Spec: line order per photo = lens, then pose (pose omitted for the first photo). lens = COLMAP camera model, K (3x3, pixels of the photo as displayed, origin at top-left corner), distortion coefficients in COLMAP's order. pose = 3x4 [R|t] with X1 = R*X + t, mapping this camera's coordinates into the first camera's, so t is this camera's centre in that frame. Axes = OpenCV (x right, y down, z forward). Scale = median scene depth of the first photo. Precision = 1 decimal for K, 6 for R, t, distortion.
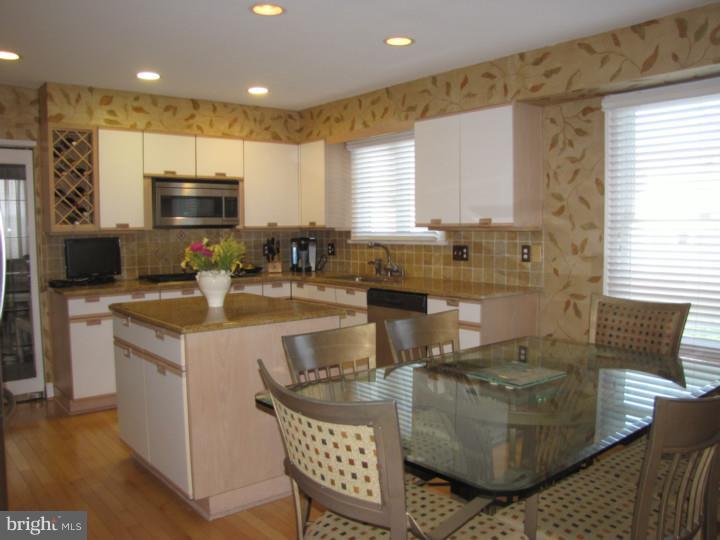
lens RADIAL K [[606.5, 0, 352.2], [0, 606.5, 269.6], [0, 0, 1]] dist [-0.175432, 0.151536]
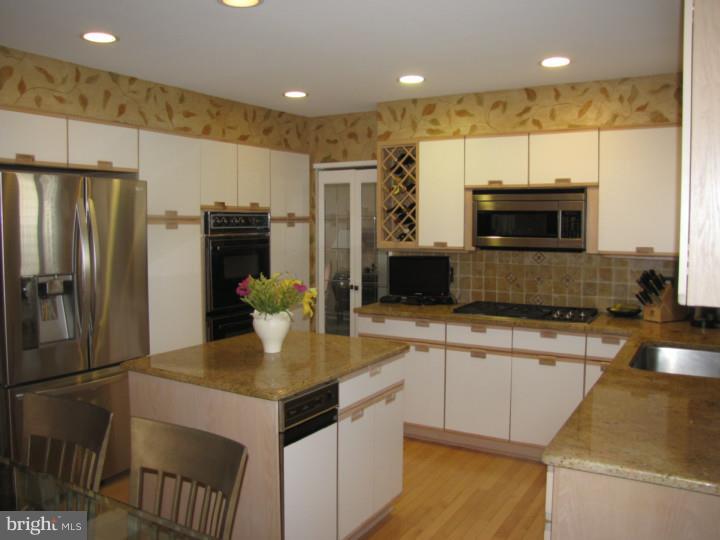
lens RADIAL K [[606.5, 0, 352.2], [0, 606.5, 269.6], [0, 0, 1]] dist [-0.175432, 0.151536]
pose [[0.340418, 0.080378, -0.936832, 0.446774], [-0.069987, 0.995742, 0.060001, -0.083294], [0.937666, 0.045141, 0.344594, 0.564534]]
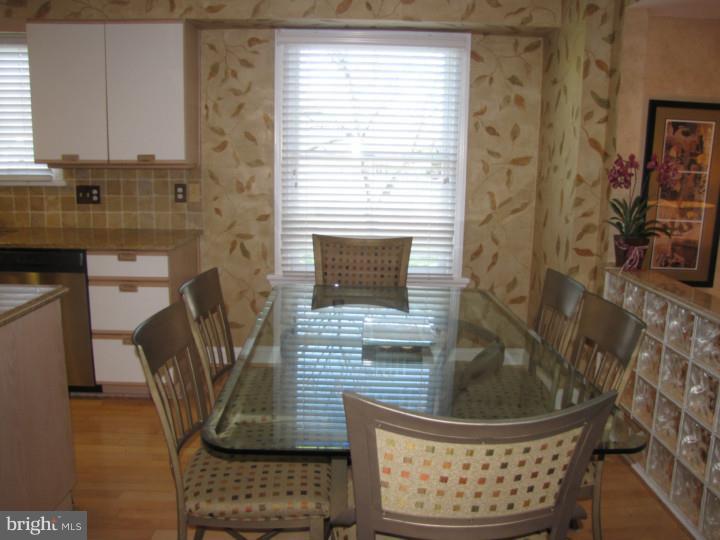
lens RADIAL K [[606.5, 0, 352.2], [0, 606.5, 269.6], [0, 0, 1]] dist [-0.175432, 0.151536]
pose [[0.632806, -0.128579, 0.763560, -0.222011], [0.031272, 0.989556, 0.140718, -0.027995], [-0.773679, -0.065170, 0.630218, 0.200682]]
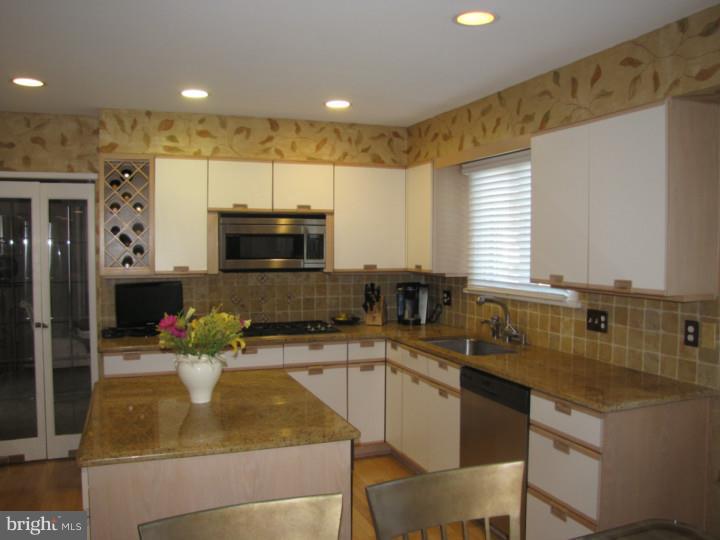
lens RADIAL K [[606.5, 0, 352.2], [0, 606.5, 269.6], [0, 0, 1]] dist [-0.175432, 0.151536]
pose [[0.949312, 0.023174, -0.313479, 0.122755], [-0.031460, 0.999276, -0.021398, -0.063497], [0.312756, 0.030175, 0.949354, 0.255649]]
